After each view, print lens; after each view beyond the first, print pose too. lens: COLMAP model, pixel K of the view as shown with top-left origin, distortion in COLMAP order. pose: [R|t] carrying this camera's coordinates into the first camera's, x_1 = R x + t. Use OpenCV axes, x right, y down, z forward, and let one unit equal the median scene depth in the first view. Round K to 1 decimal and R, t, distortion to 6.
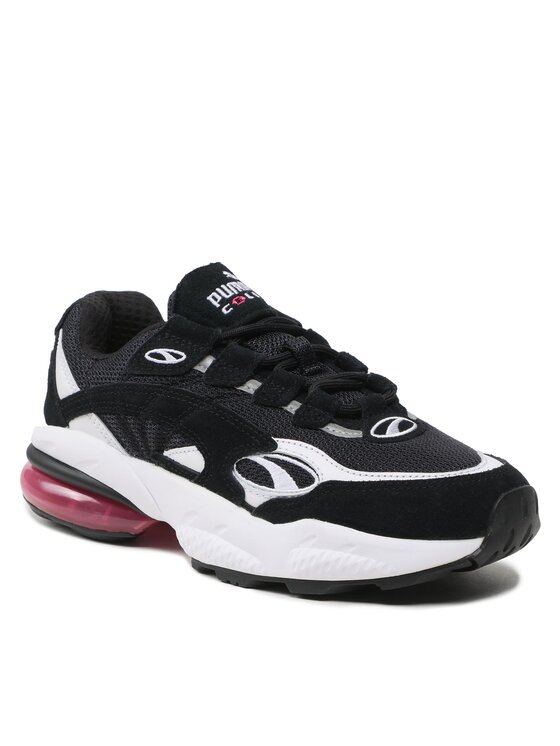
lens RADIAL K [[3061.1, 0, 279.9], [0, 3061.1, 373.0], [0, 0, 1]] dist [0.153194, 0.000000]
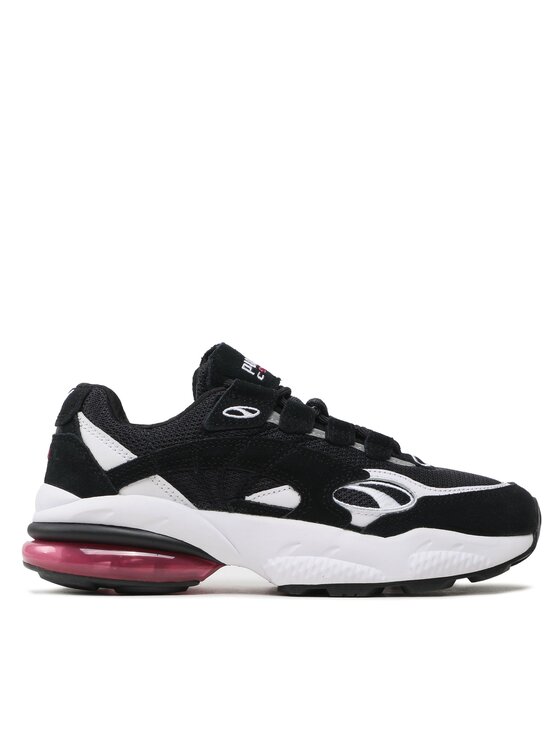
lens RADIAL K [[2842.1, 0, 280.1], [0, 2842.1, 373.2], [0, 0, 1]] dist [0.040735, 0.000000]
pose [[0.647541, 0.029491, 0.761460, -0.847702], [0.150307, 0.974677, -0.165570, 0.160107], [-0.747060, 0.221666, 0.626710, 0.333247]]
